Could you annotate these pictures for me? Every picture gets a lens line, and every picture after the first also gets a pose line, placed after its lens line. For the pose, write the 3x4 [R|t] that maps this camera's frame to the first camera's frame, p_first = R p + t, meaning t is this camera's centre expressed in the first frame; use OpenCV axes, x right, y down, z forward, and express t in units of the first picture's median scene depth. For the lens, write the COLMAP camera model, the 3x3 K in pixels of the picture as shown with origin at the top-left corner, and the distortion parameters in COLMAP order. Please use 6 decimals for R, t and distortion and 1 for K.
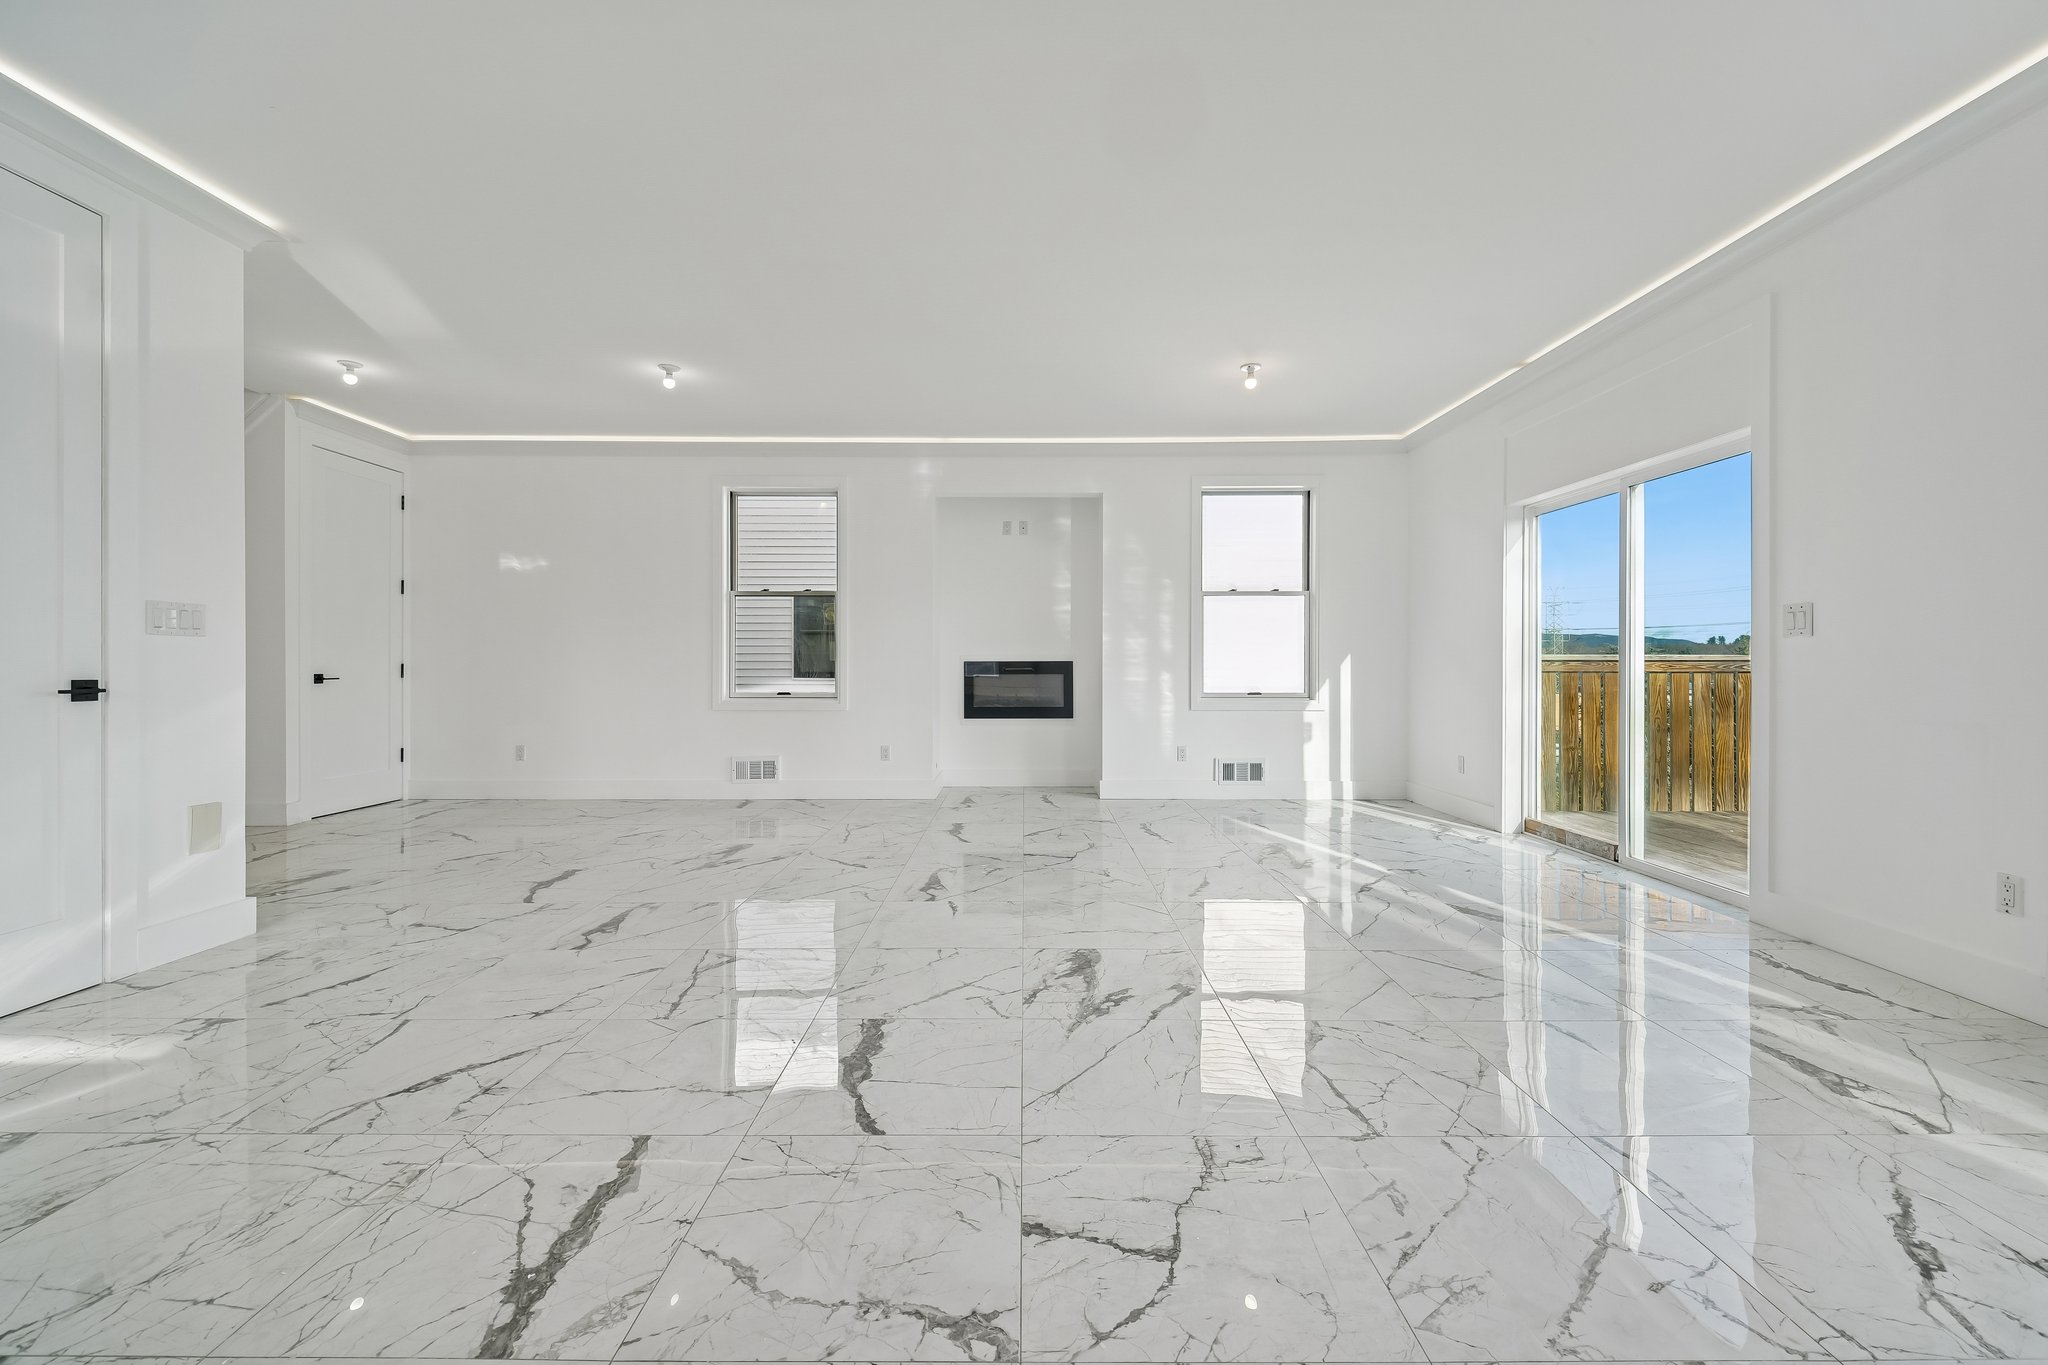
lens RADIAL K [[850.2, 0, 1021.4], [0, 850.2, 663.2], [0, 0, 1]] dist [0.007501, -0.000383]
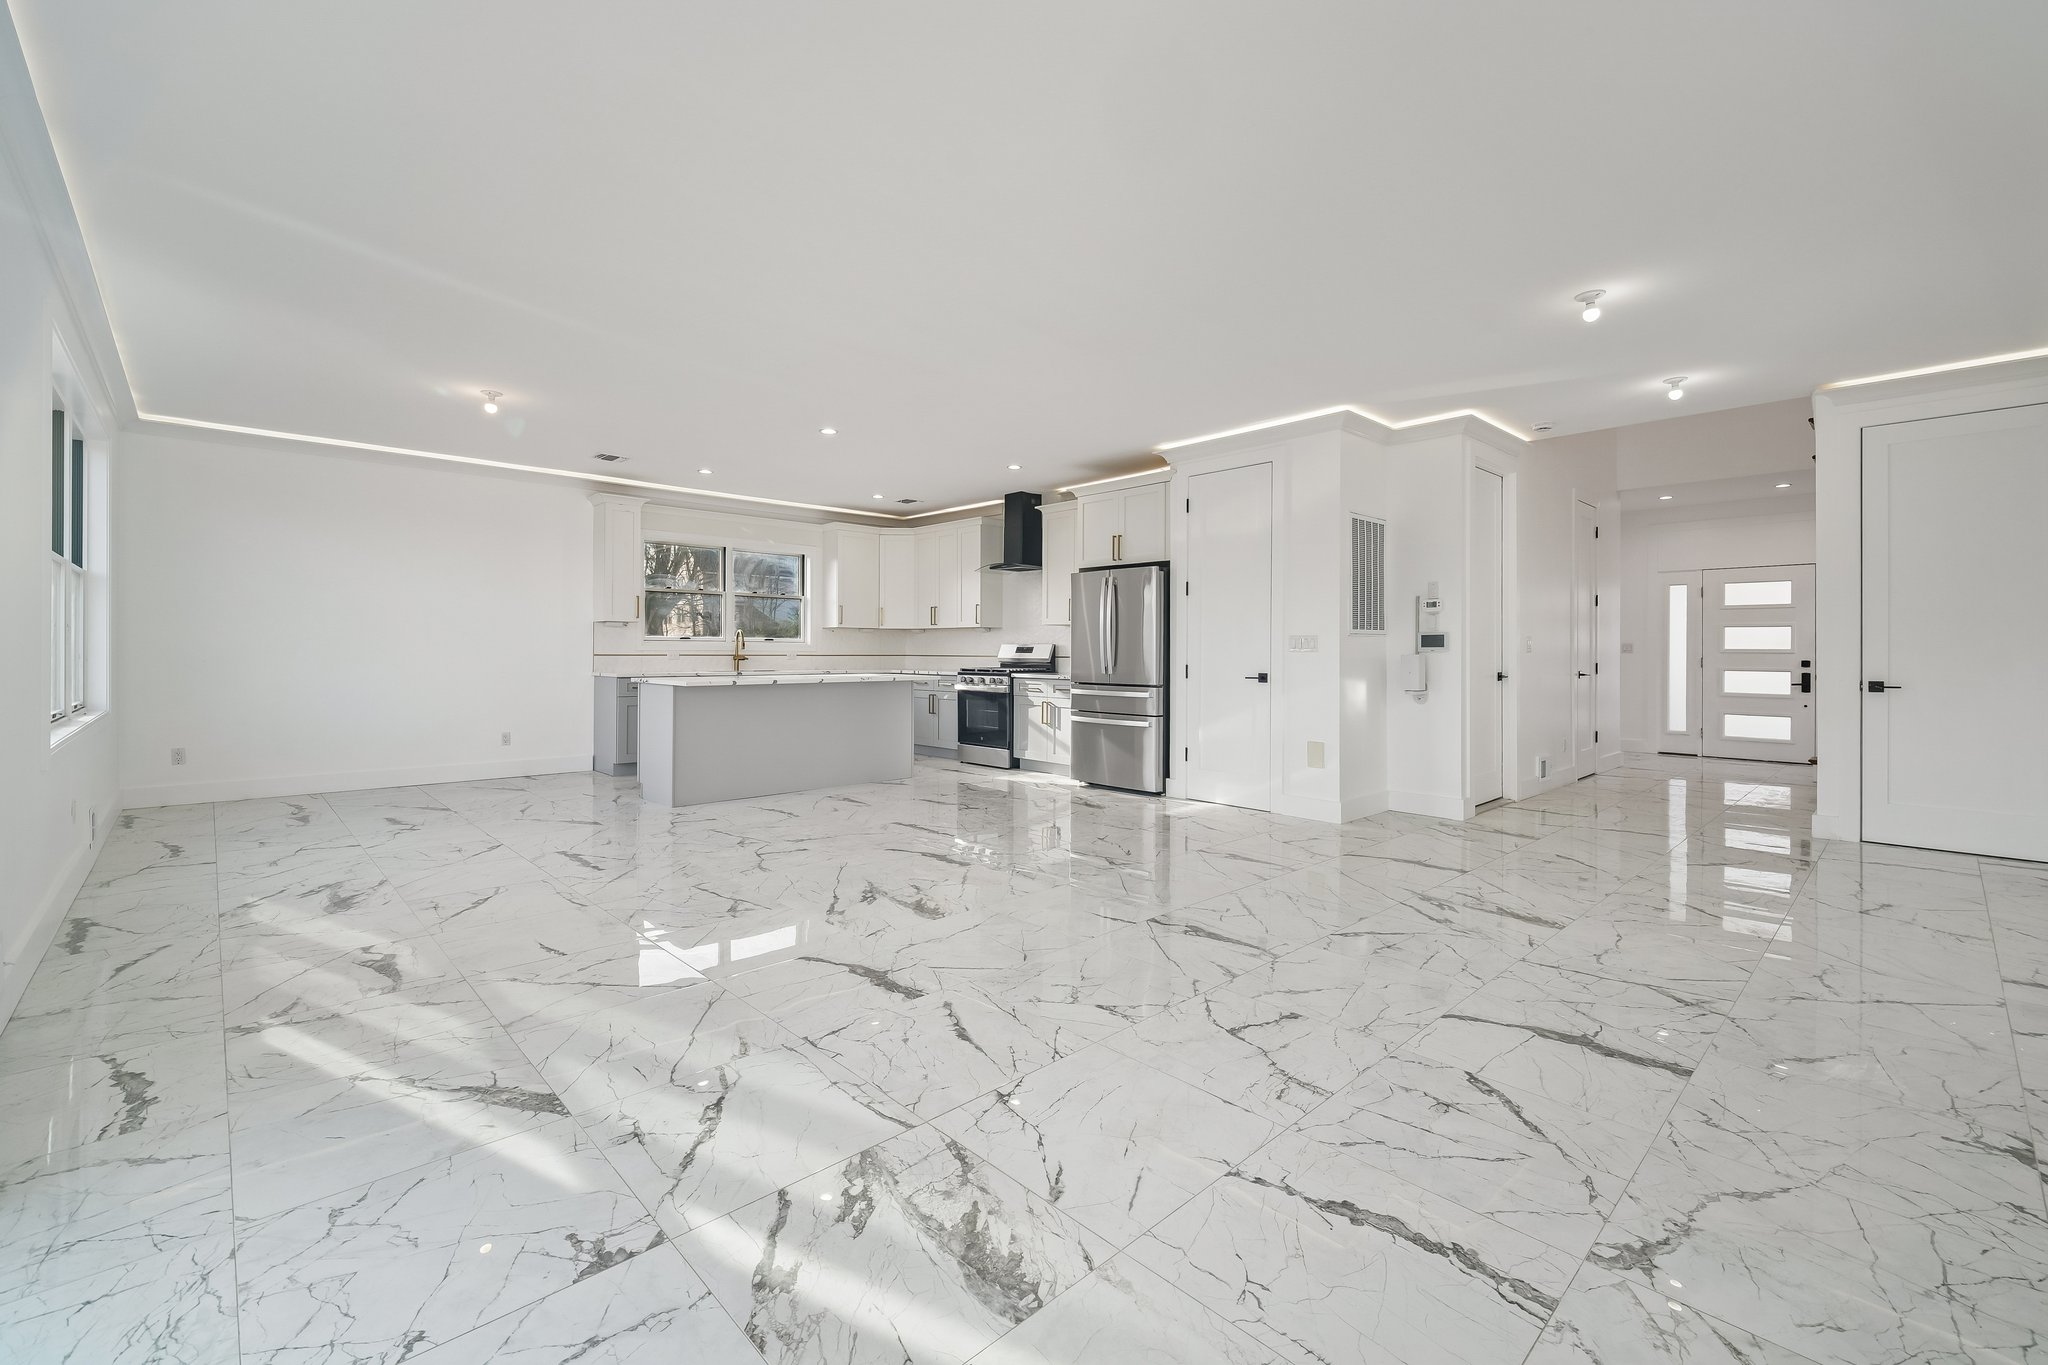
lens RADIAL K [[856.8, 0, 1031.4], [0, 856.8, 655.1], [0, 0, 1]] dist [0.010018, -0.008194]
pose [[-0.725183, -0.003242, -0.688548, 0.378136], [-0.002901, 0.999994, -0.001653, -0.009258], [0.688550, 0.000799, -0.725189, 0.920522]]
